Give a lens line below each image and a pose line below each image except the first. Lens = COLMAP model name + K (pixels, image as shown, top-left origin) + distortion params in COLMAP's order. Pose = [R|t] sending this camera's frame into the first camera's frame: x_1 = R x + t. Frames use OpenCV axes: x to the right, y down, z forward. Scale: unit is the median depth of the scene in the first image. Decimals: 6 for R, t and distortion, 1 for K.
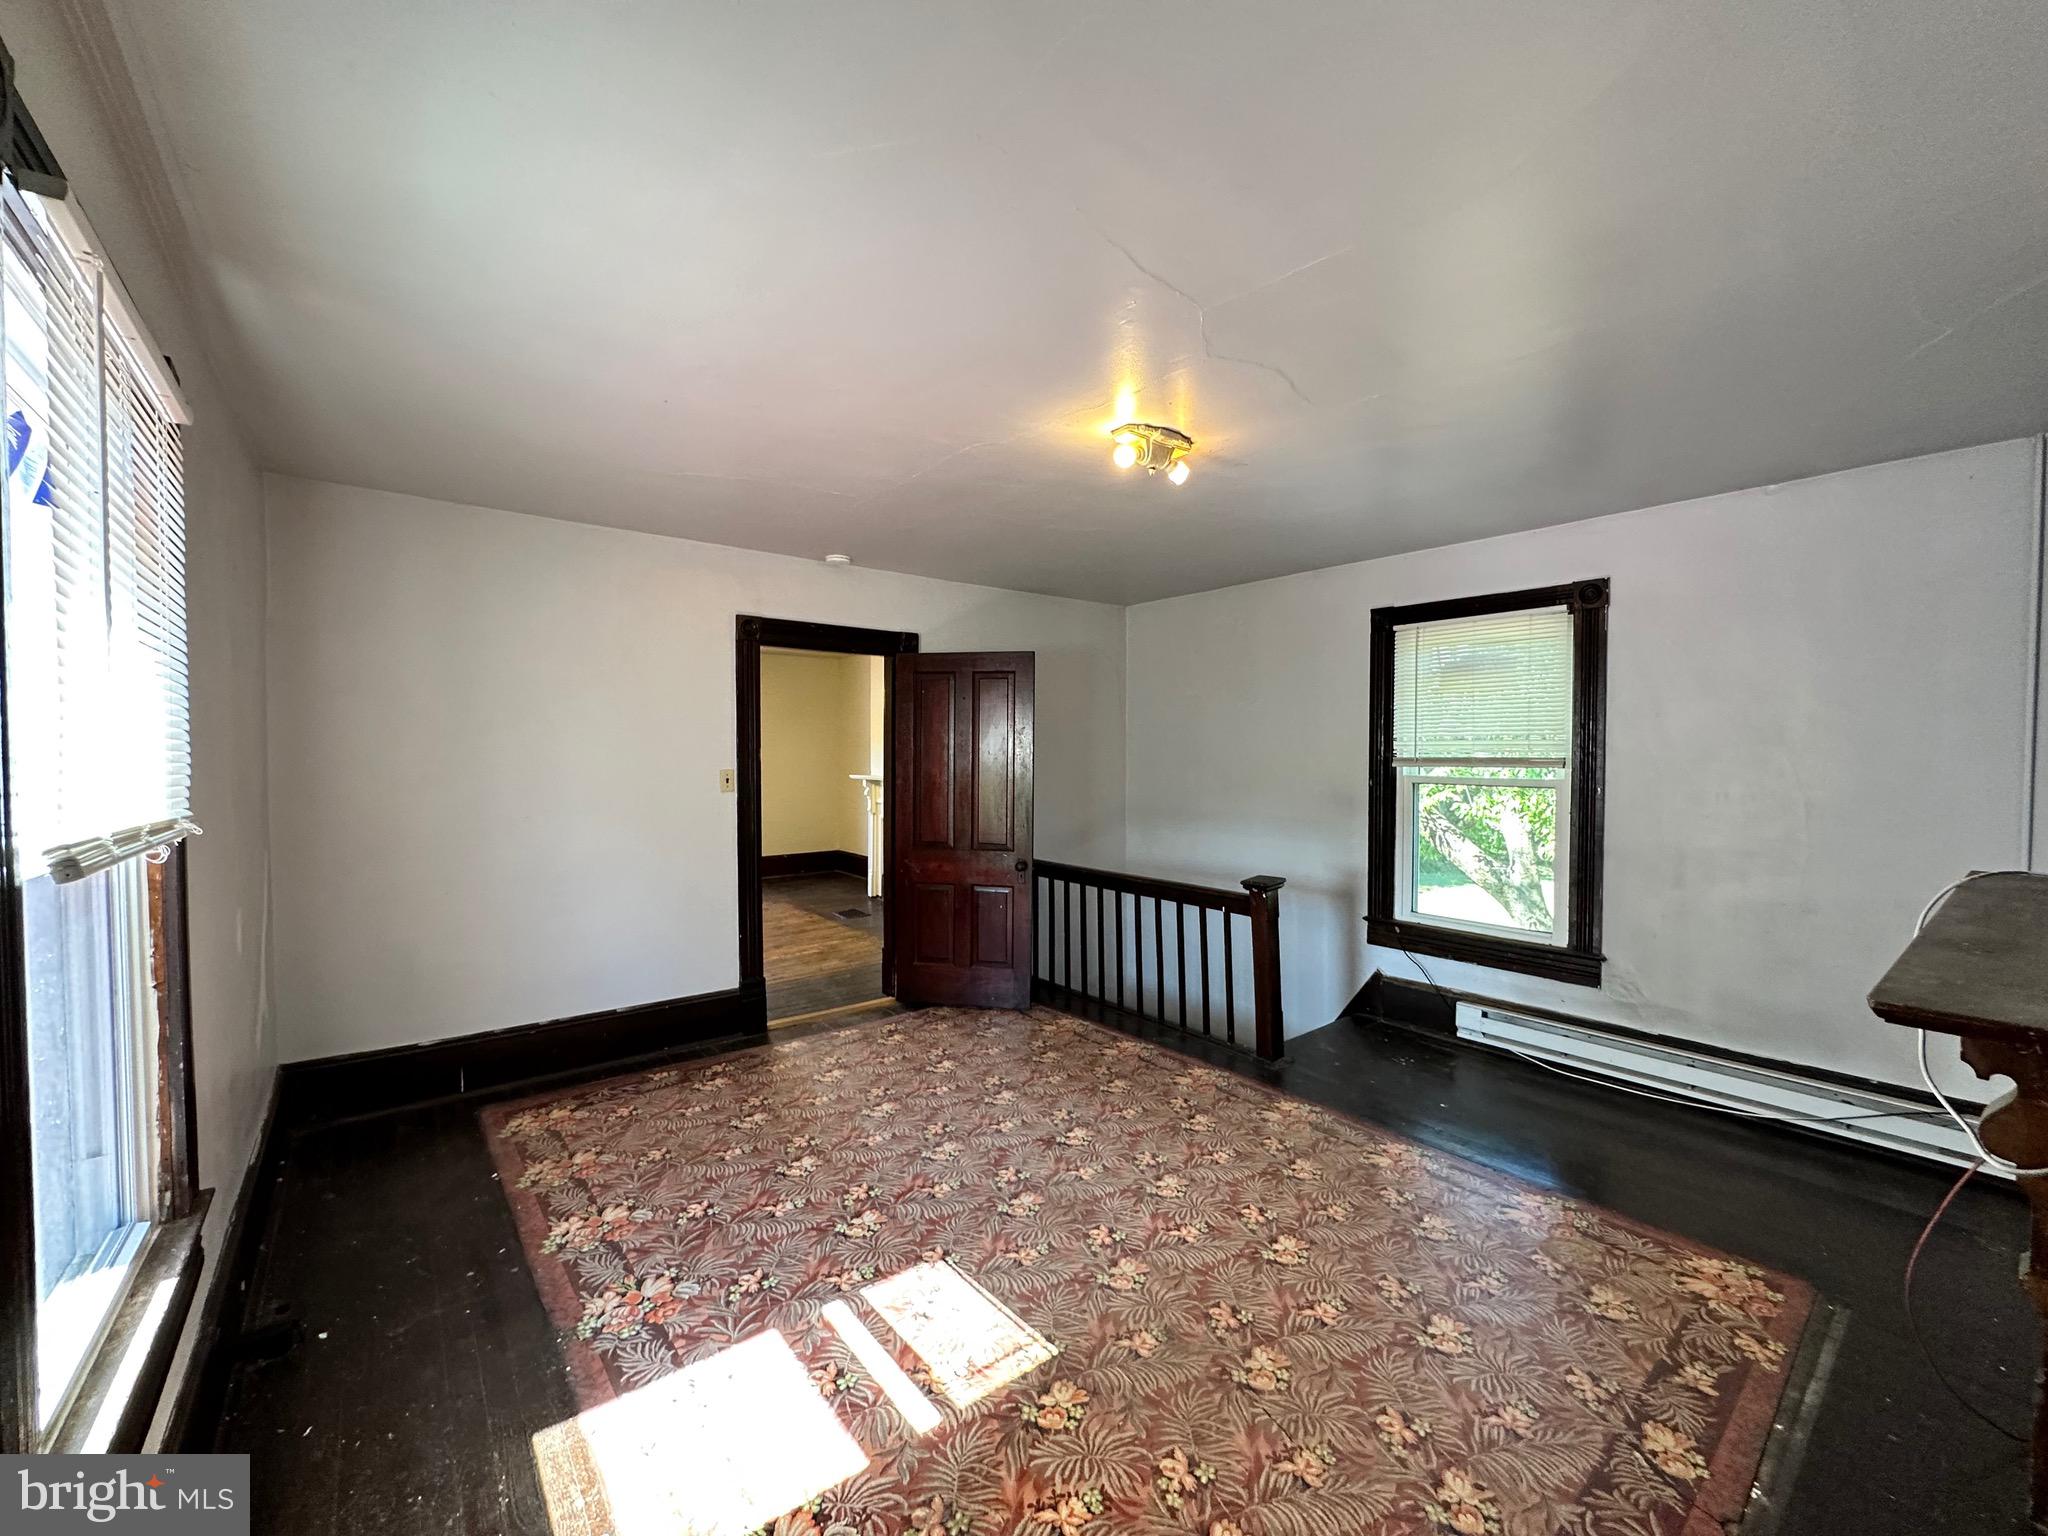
lens RADIAL K [[818.9, 0, 1022.0], [0, 818.9, 769.5], [0, 0, 1]] dist [-0.003293, 0.000167]
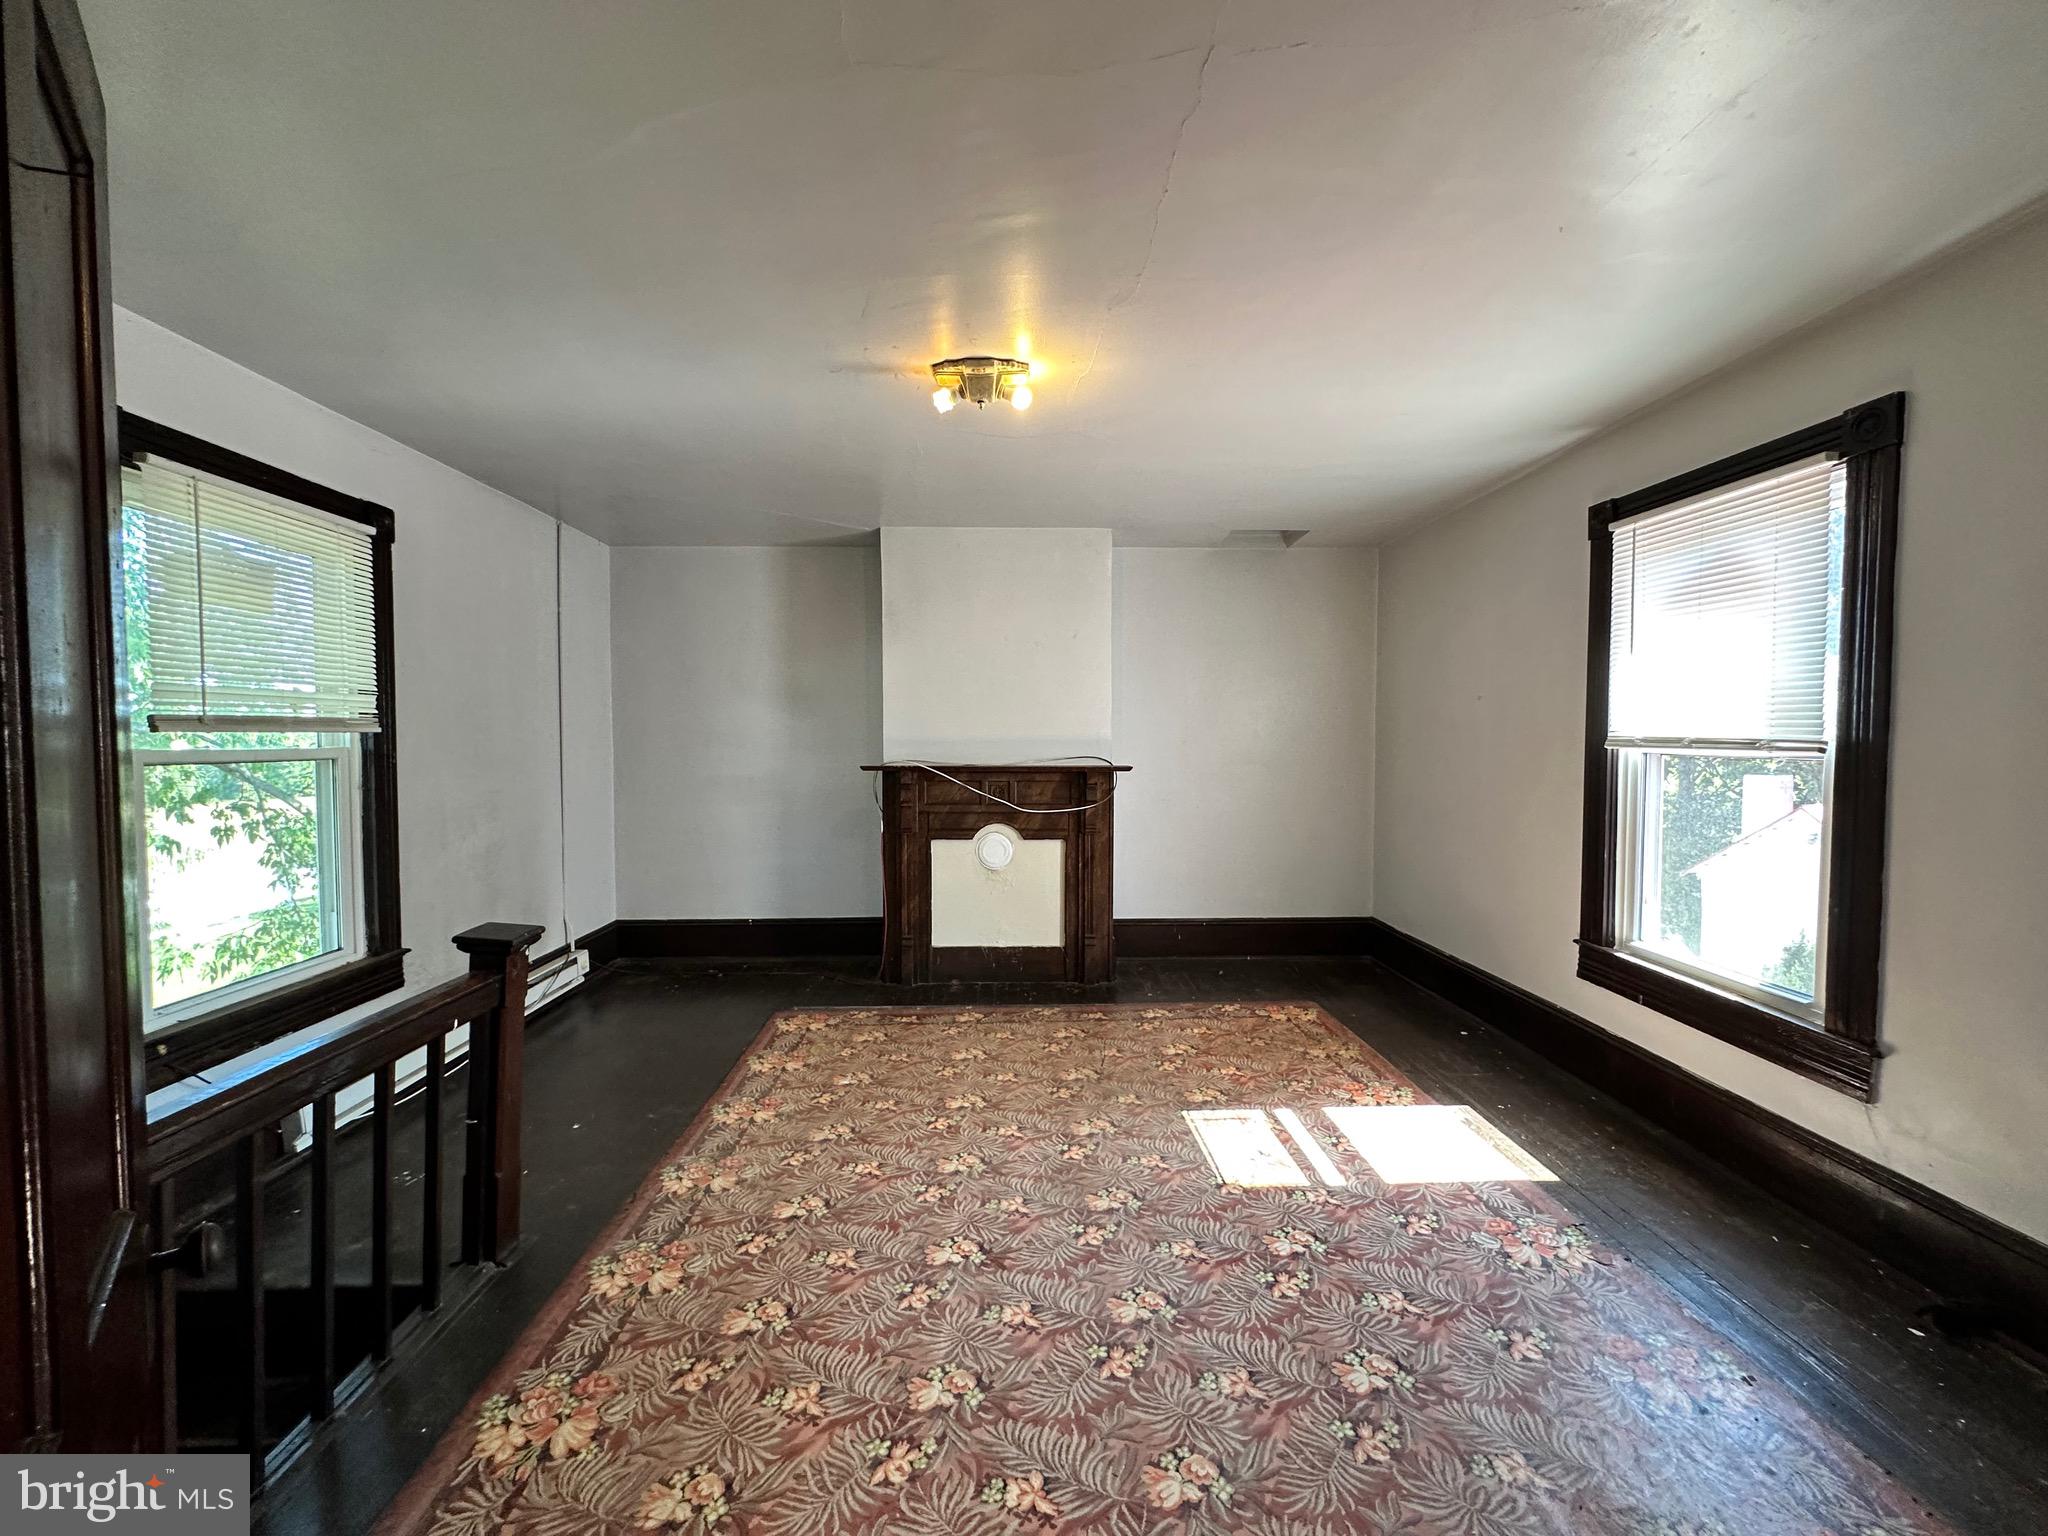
lens RADIAL K [[818.9, 0, 1022.0], [0, 818.9, 769.5], [0, 0, 1]] dist [-0.003293, 0.000167]
pose [[-0.798794, -0.022003, 0.601202, -0.484048], [0.017434, 0.998065, 0.059690, -0.002403], [-0.601352, 0.058161, -0.796865, 1.865685]]
